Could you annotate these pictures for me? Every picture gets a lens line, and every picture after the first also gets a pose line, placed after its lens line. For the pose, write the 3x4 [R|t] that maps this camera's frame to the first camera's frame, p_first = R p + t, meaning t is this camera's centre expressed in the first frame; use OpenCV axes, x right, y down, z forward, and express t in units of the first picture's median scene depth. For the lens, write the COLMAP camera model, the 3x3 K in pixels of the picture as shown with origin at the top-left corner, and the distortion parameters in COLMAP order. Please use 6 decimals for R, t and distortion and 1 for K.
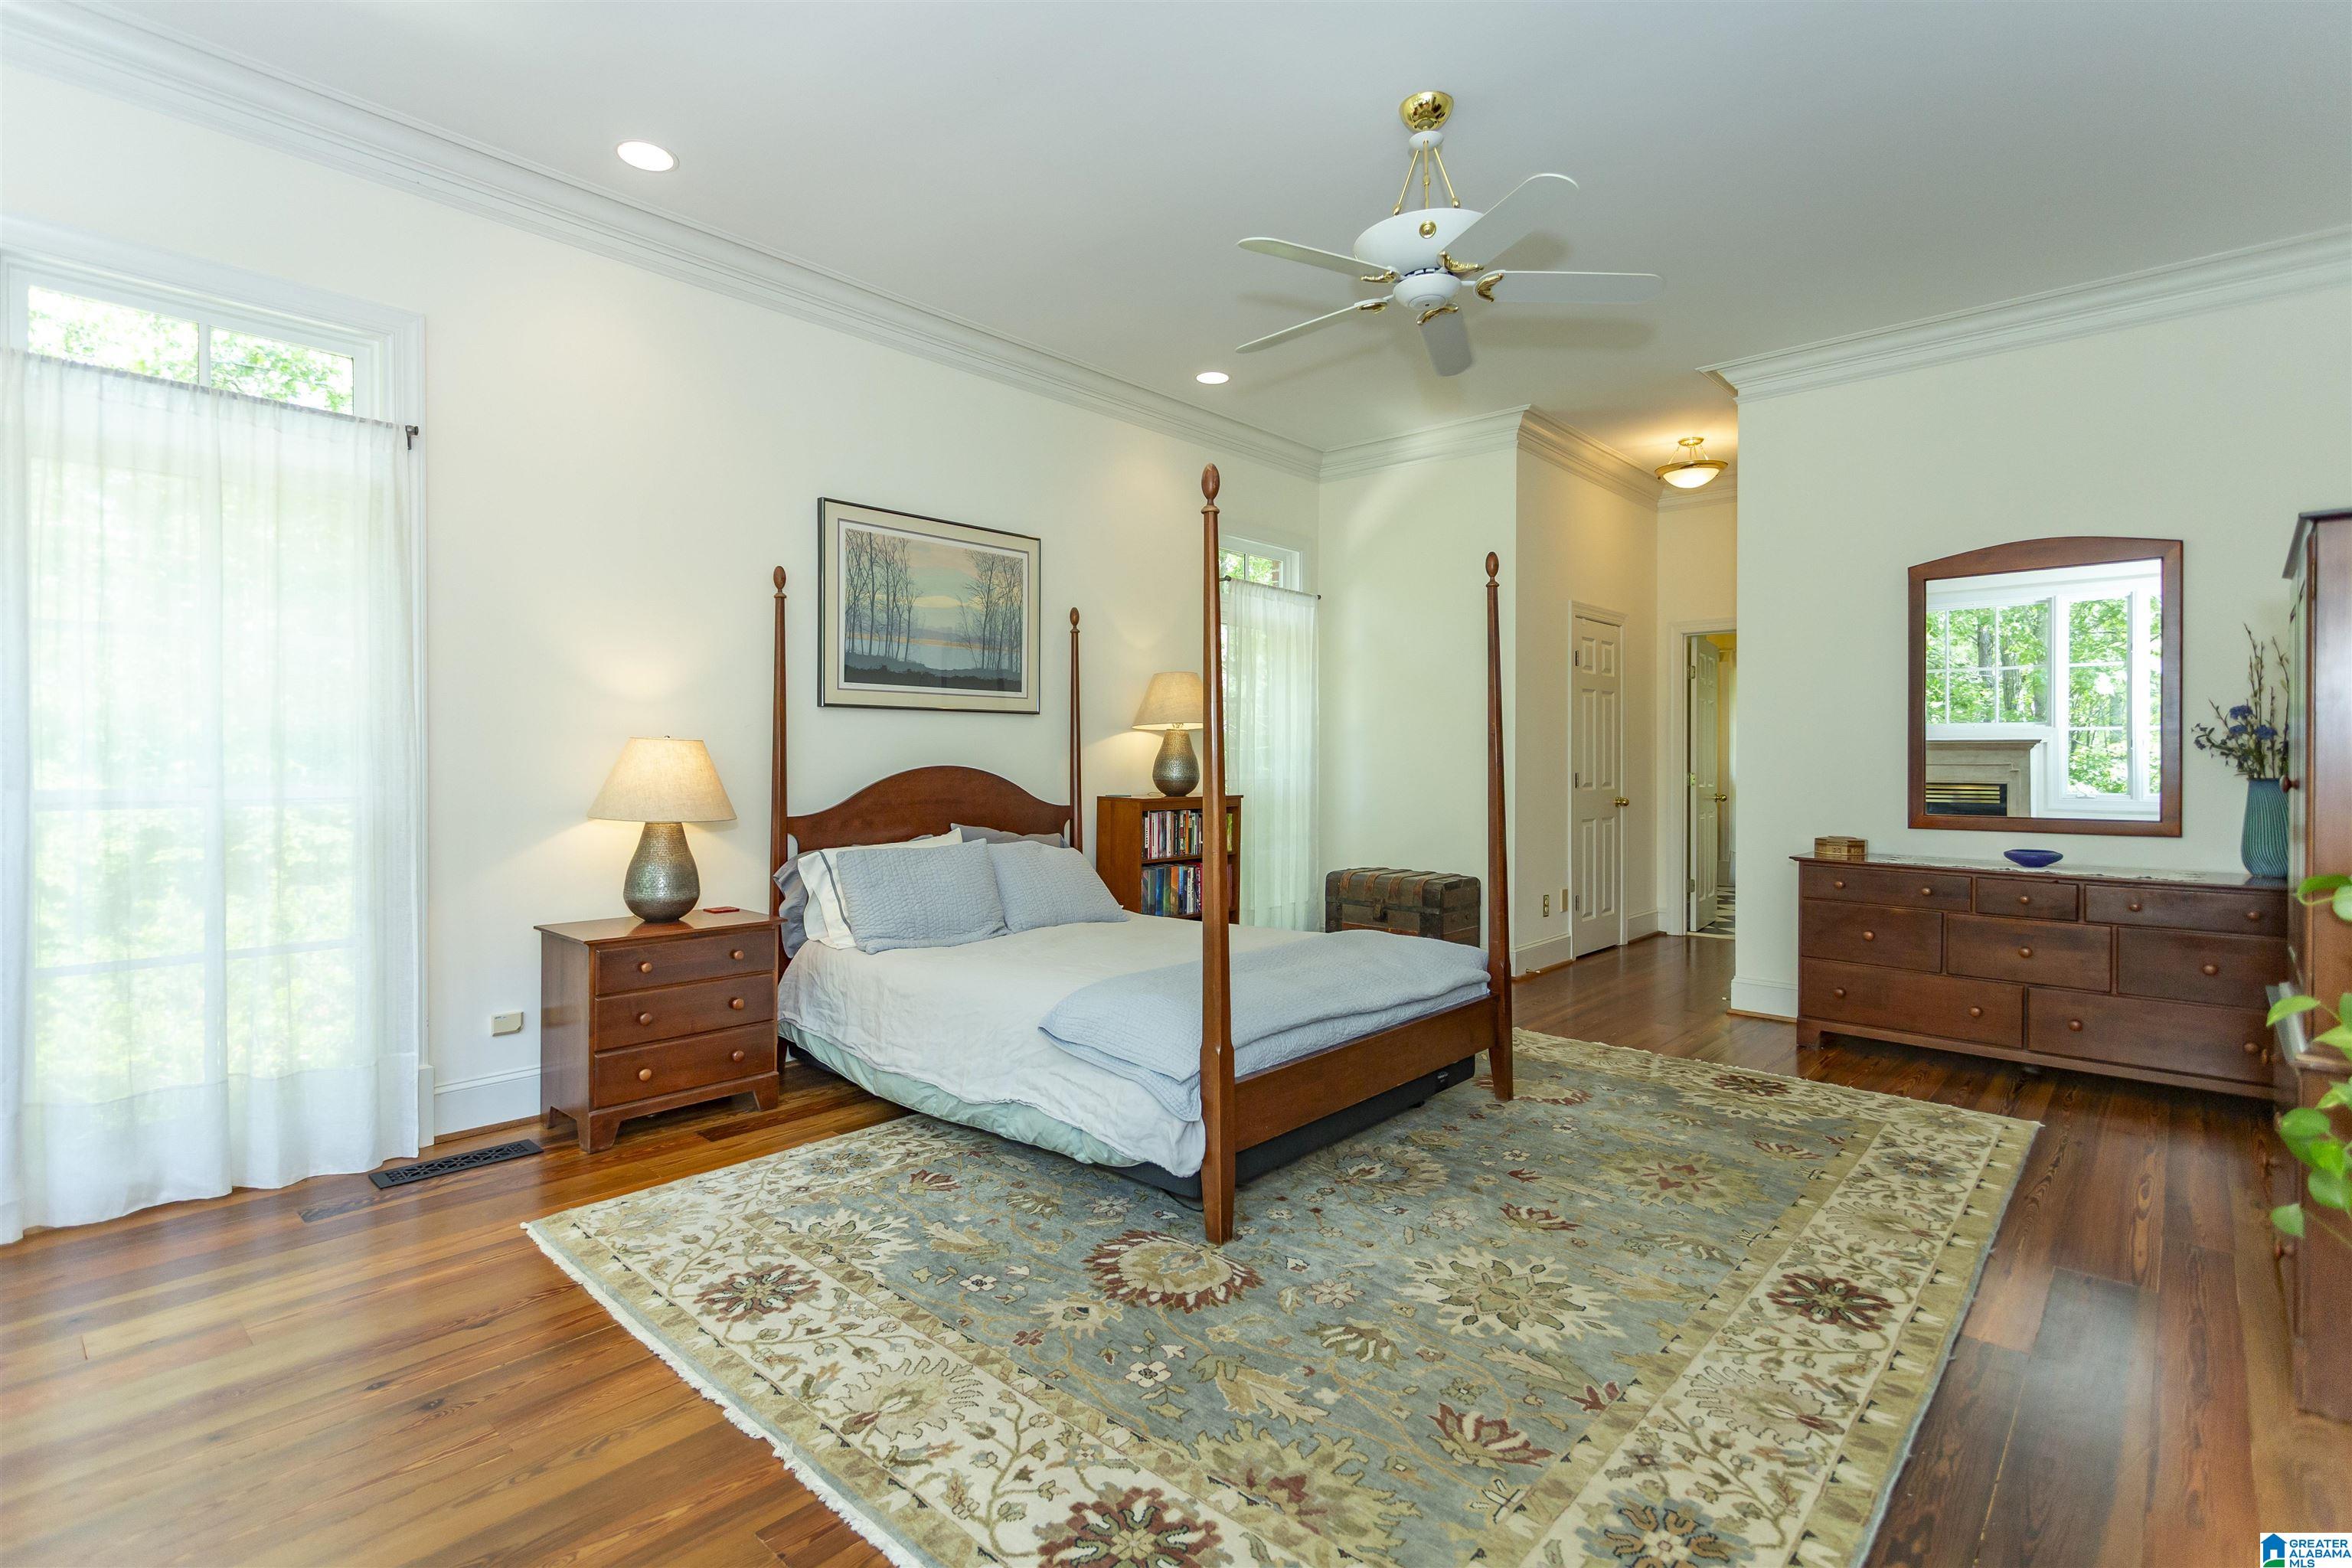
lens RADIAL K [[1114.8, 0, 1158.2], [0, 1114.8, 766.4], [0, 0, 1]] dist [0.002564, 0.000414]
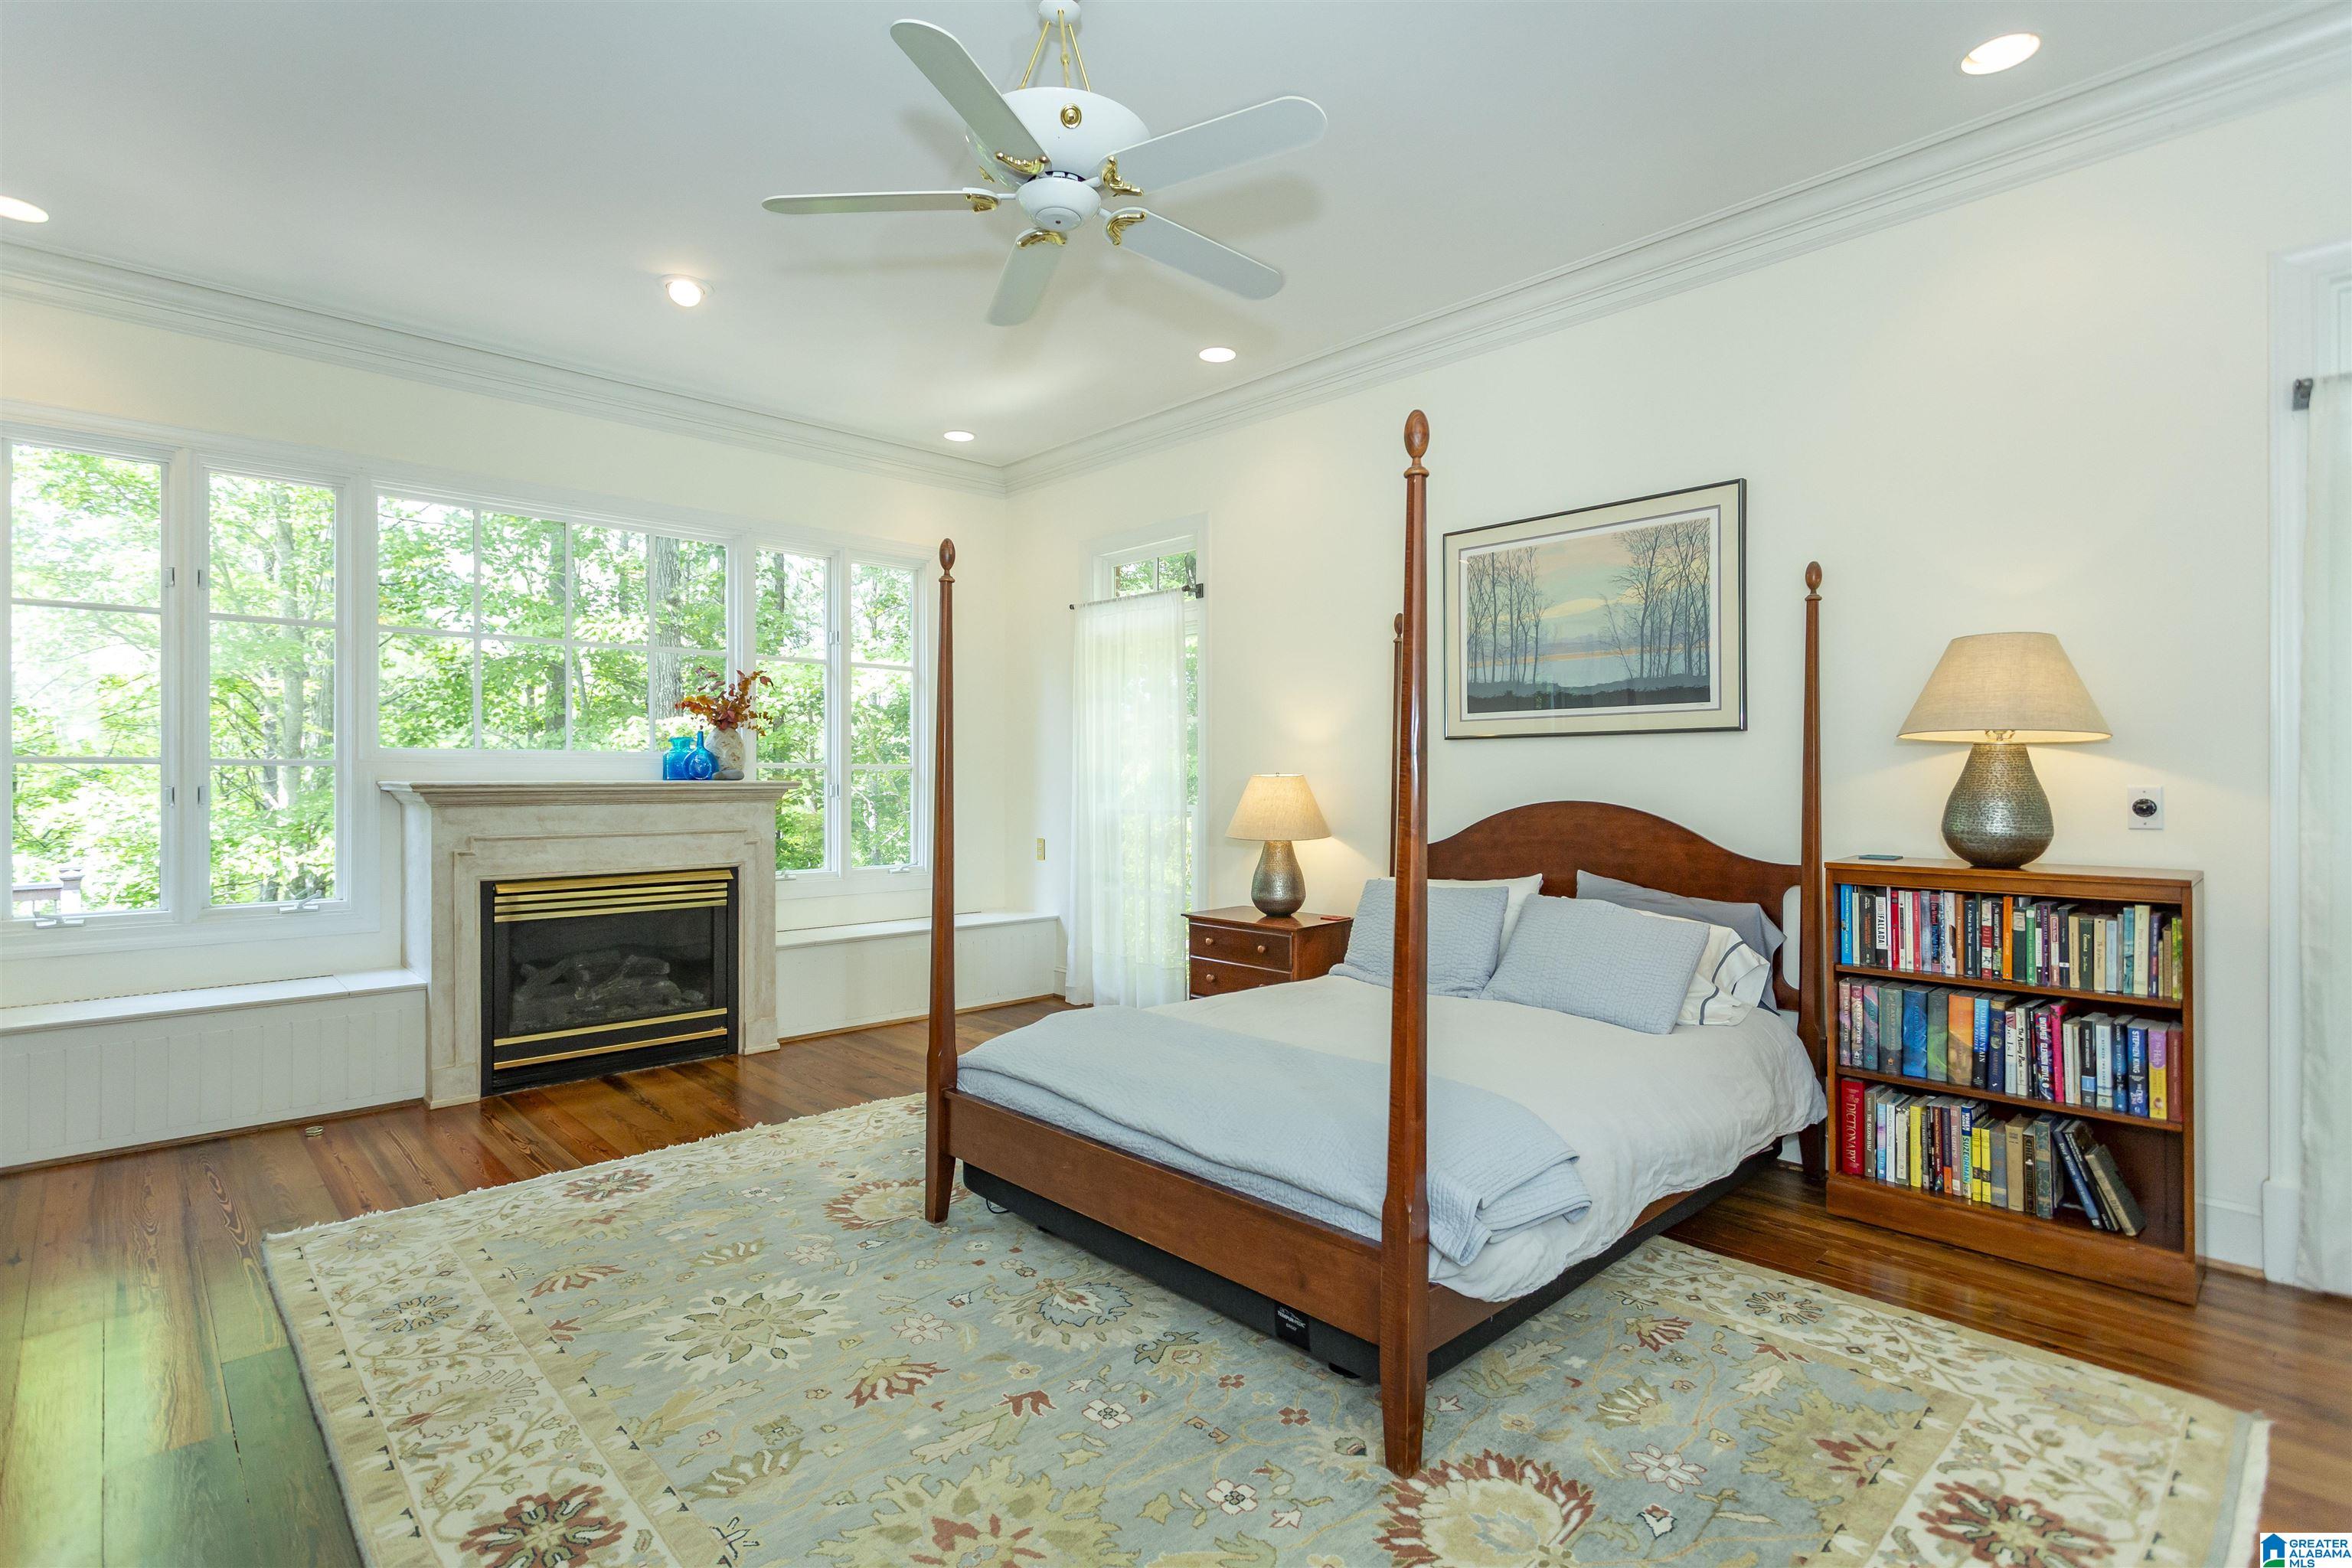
lens RADIAL K [[1114.8, 0, 1157.9], [0, 1114.8, 779.6], [0, 0, 1]] dist [0.002564, 0.000414]
pose [[-0.067515, 0.002579, -0.997715, 1.080817], [-0.005084, 0.999983, 0.002928, -0.027991], [0.997705, 0.005270, -0.067501, 1.193472]]
